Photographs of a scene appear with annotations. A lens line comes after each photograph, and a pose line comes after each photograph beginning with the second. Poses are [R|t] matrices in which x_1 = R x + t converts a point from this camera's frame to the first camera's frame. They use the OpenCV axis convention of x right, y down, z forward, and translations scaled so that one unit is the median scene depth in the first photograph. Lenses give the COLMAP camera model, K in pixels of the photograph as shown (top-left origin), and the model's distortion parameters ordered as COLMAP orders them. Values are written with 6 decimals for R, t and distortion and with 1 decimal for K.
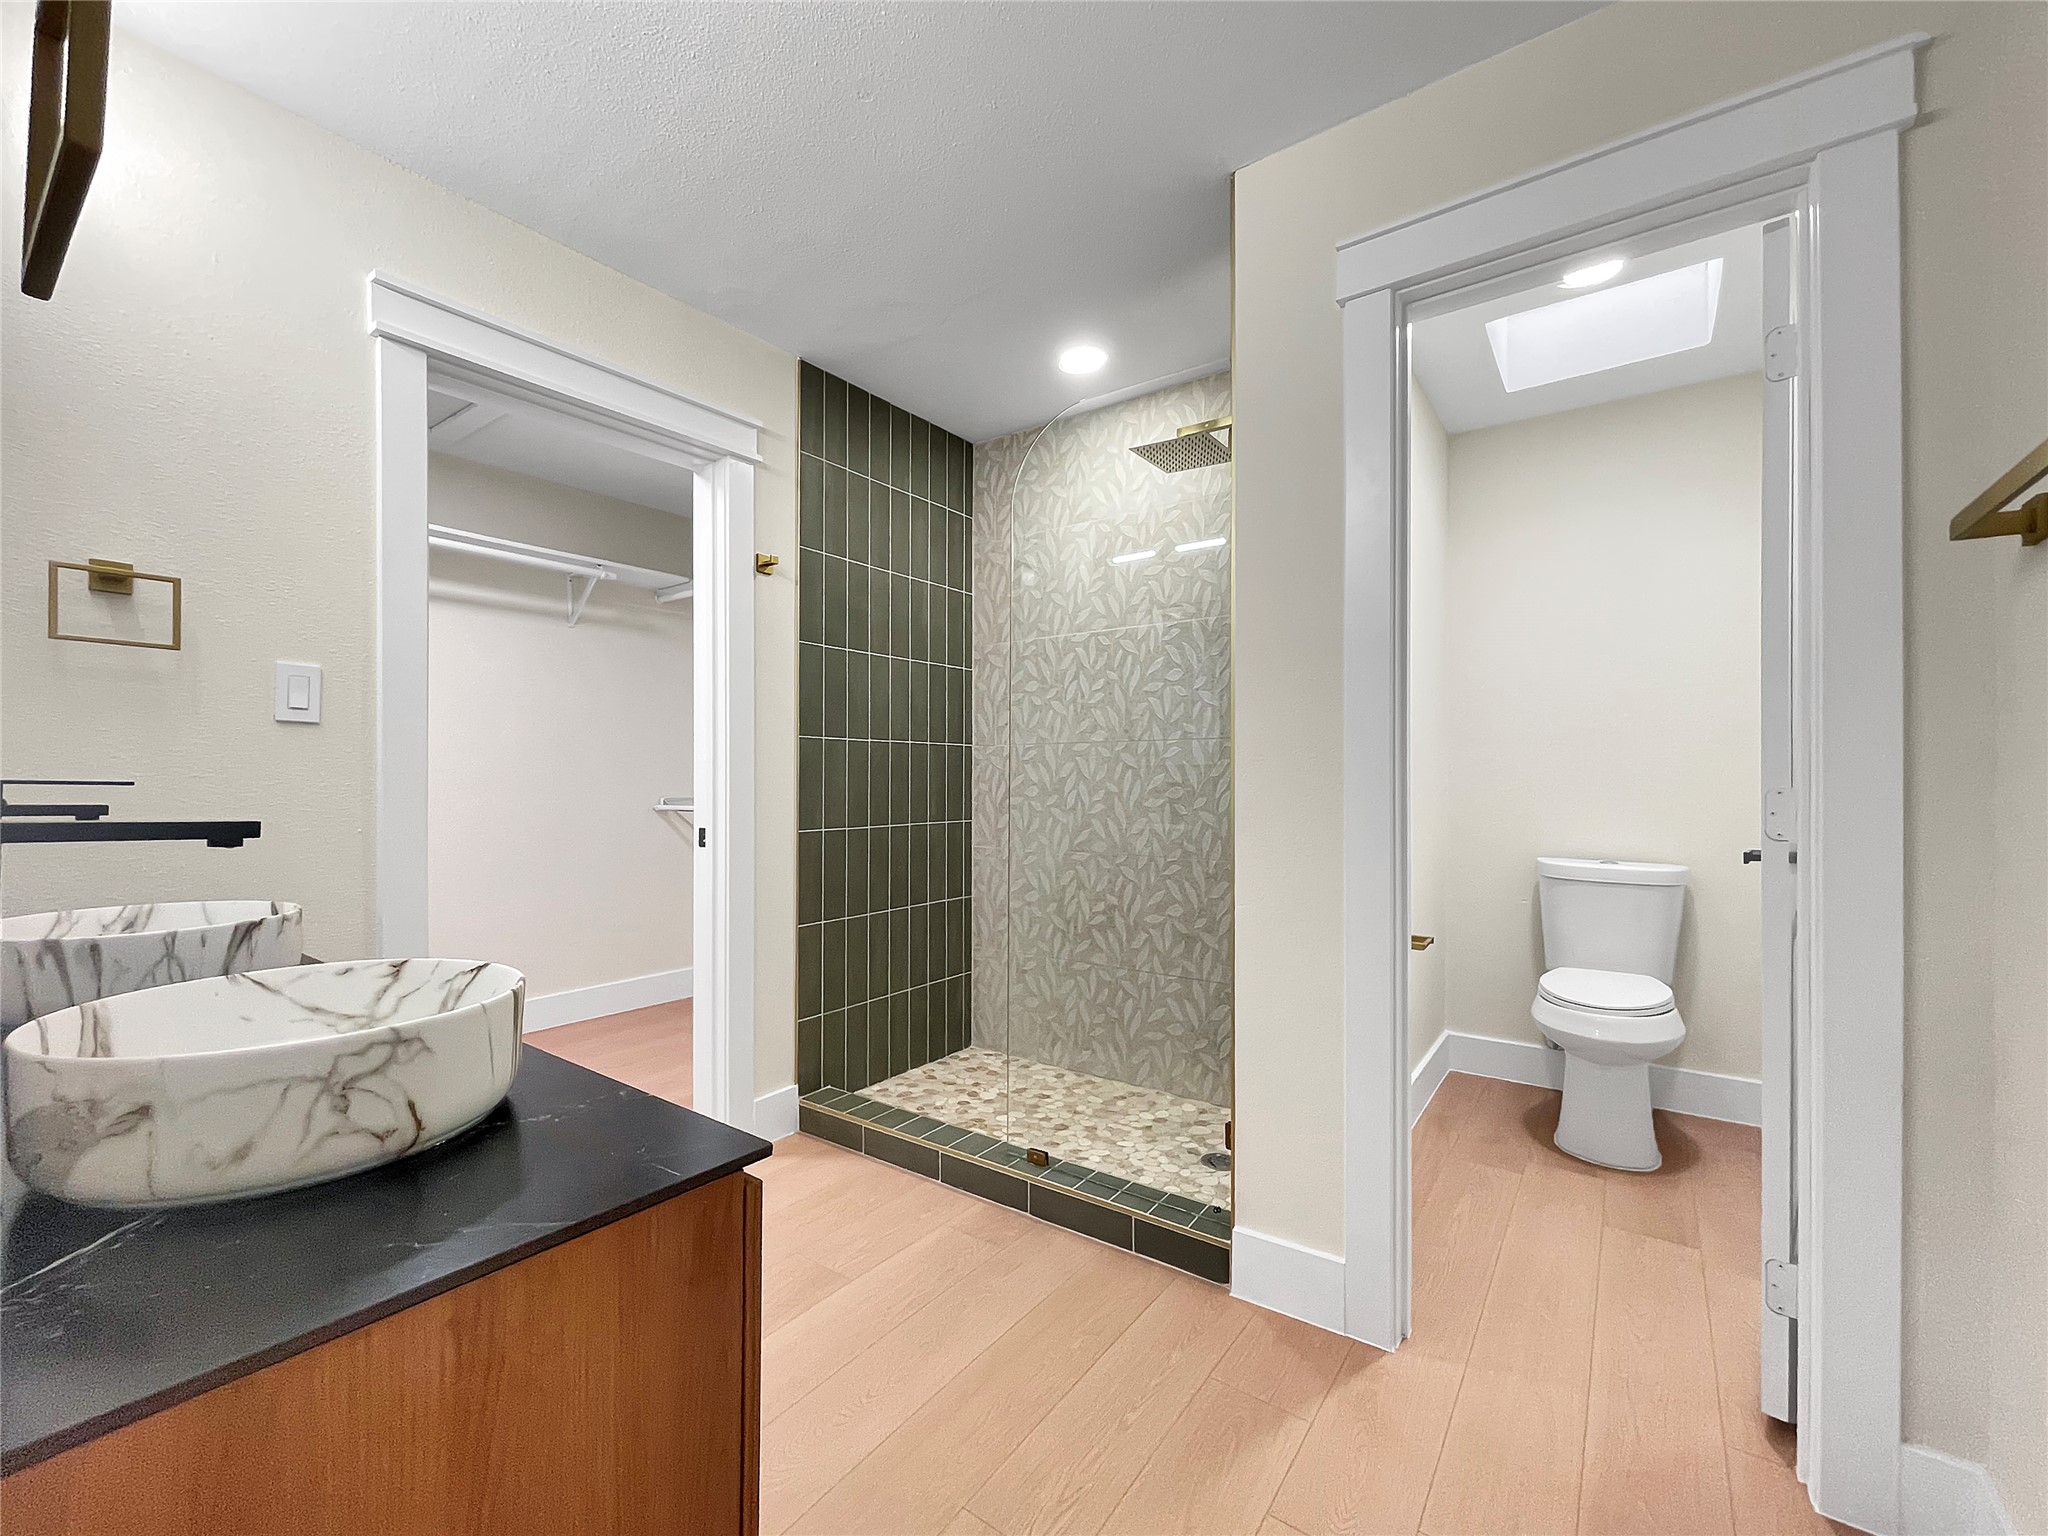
lens RADIAL K [[847.6, 0, 1013.2], [0, 847.6, 778.4], [0, 0, 1]] dist [0.000427, -0.000013]
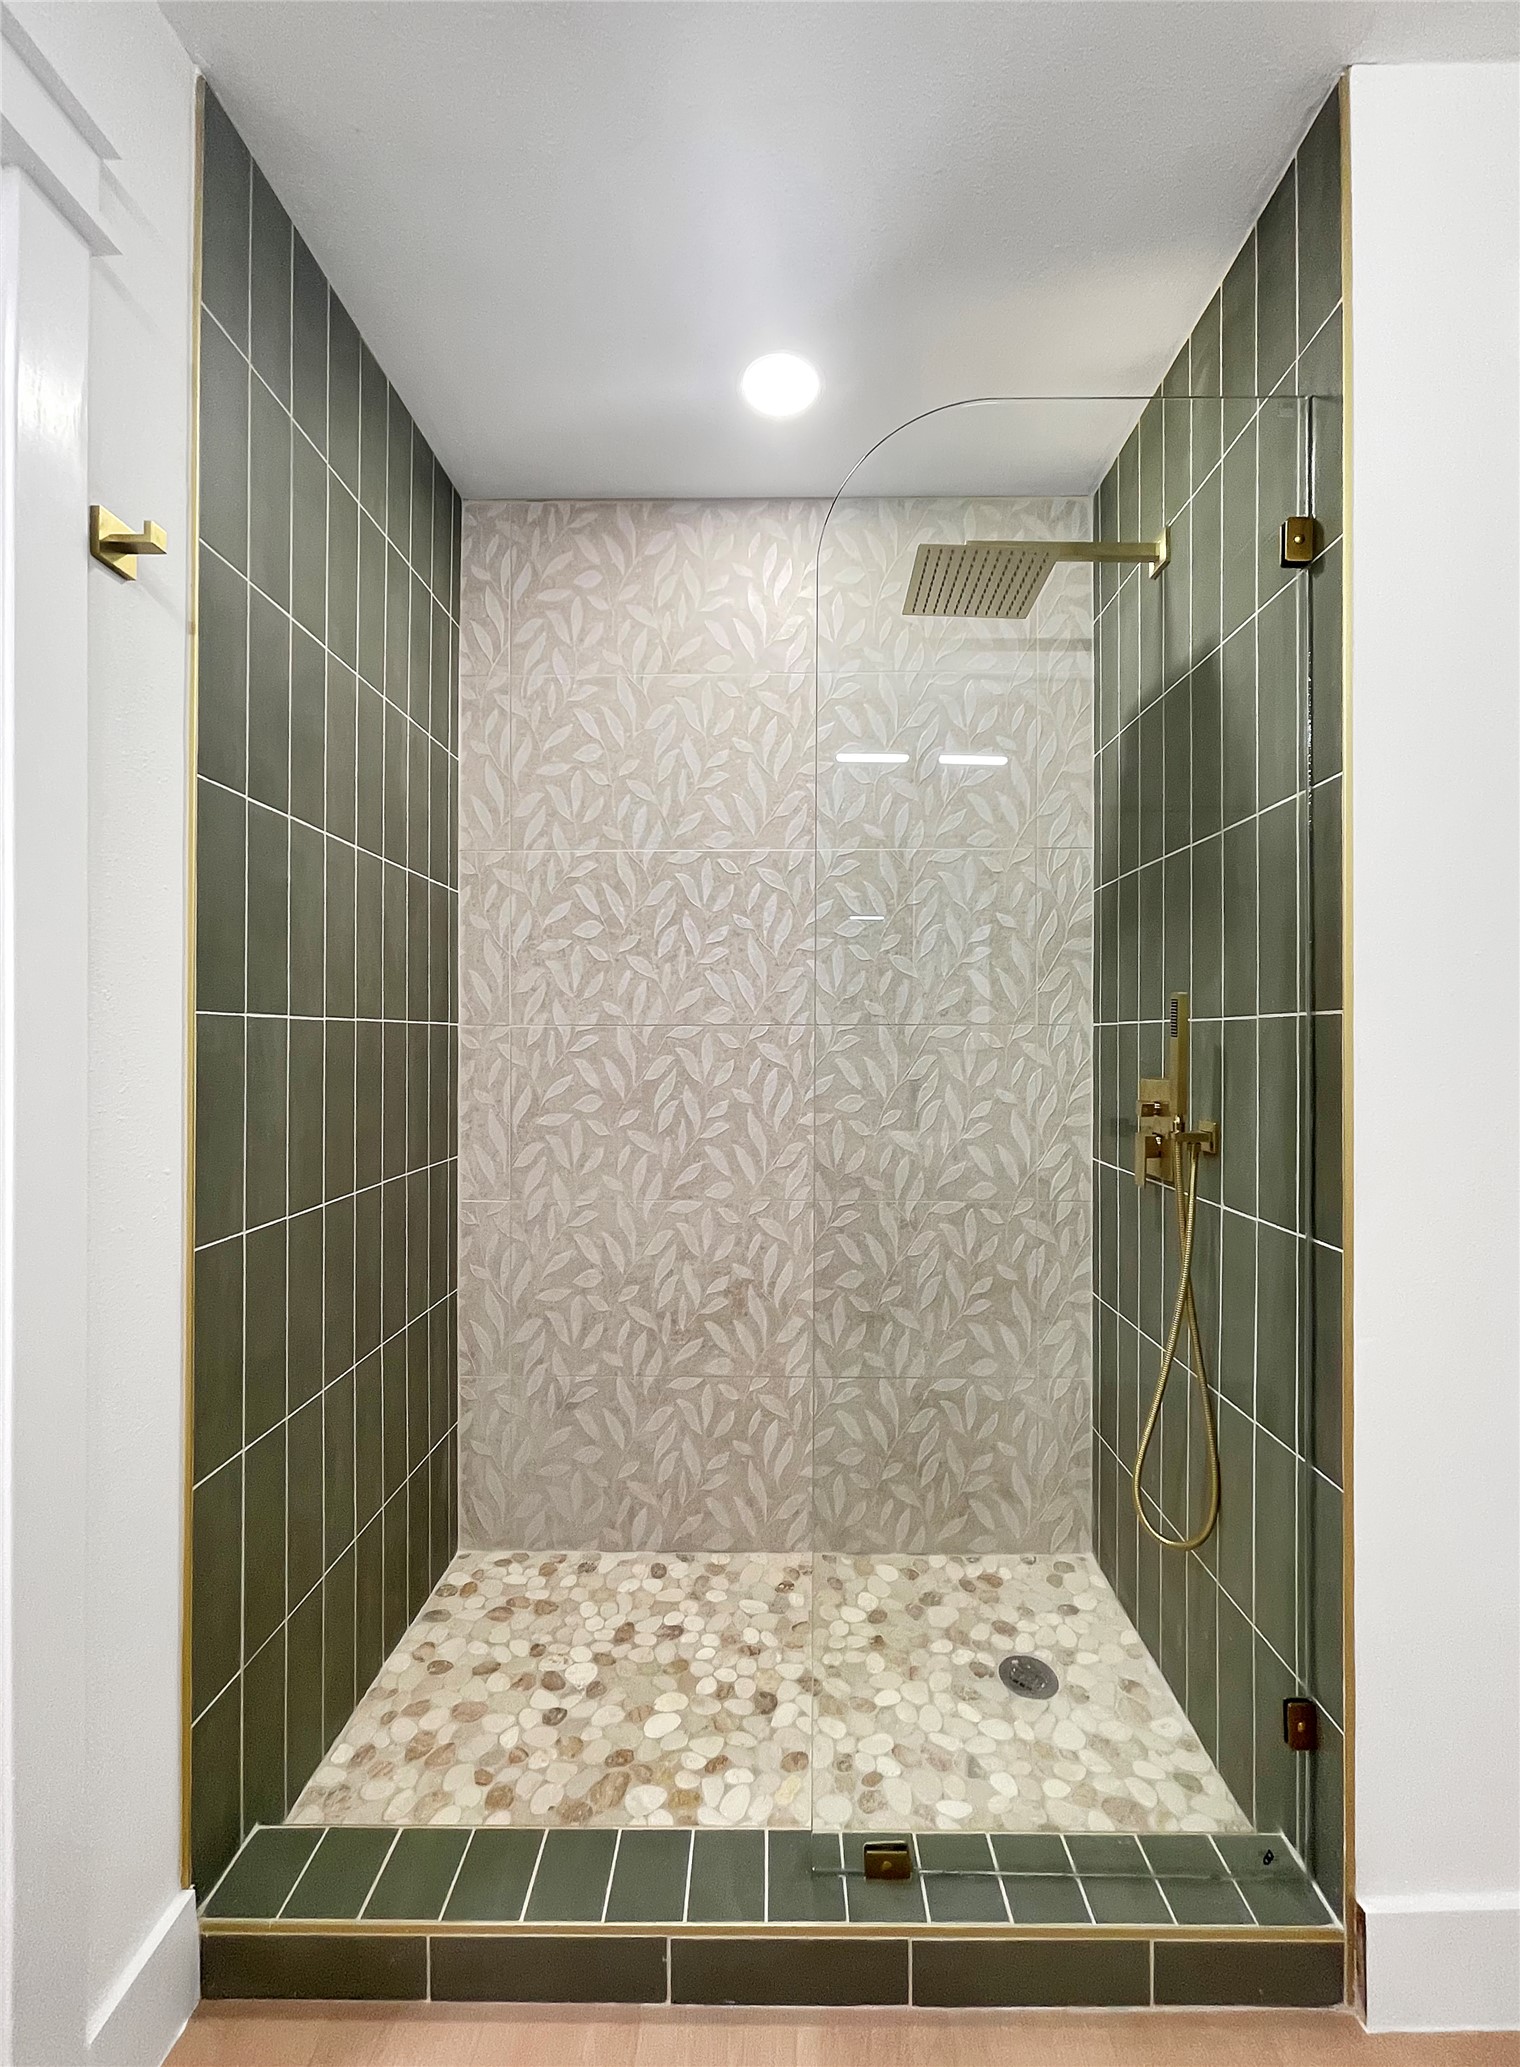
lens RADIAL K [[841.0, 0, 760.0], [0, 841.0, 1033.5], [0, 0, 1]] dist [-0.003880, -0.000134]
pose [[0.808537, 0.000470, 0.588445, -0.243339], [0.000671, 0.999998, -0.001721, -0.035336], [-0.588445, 0.001787, 0.808535, 0.471982]]
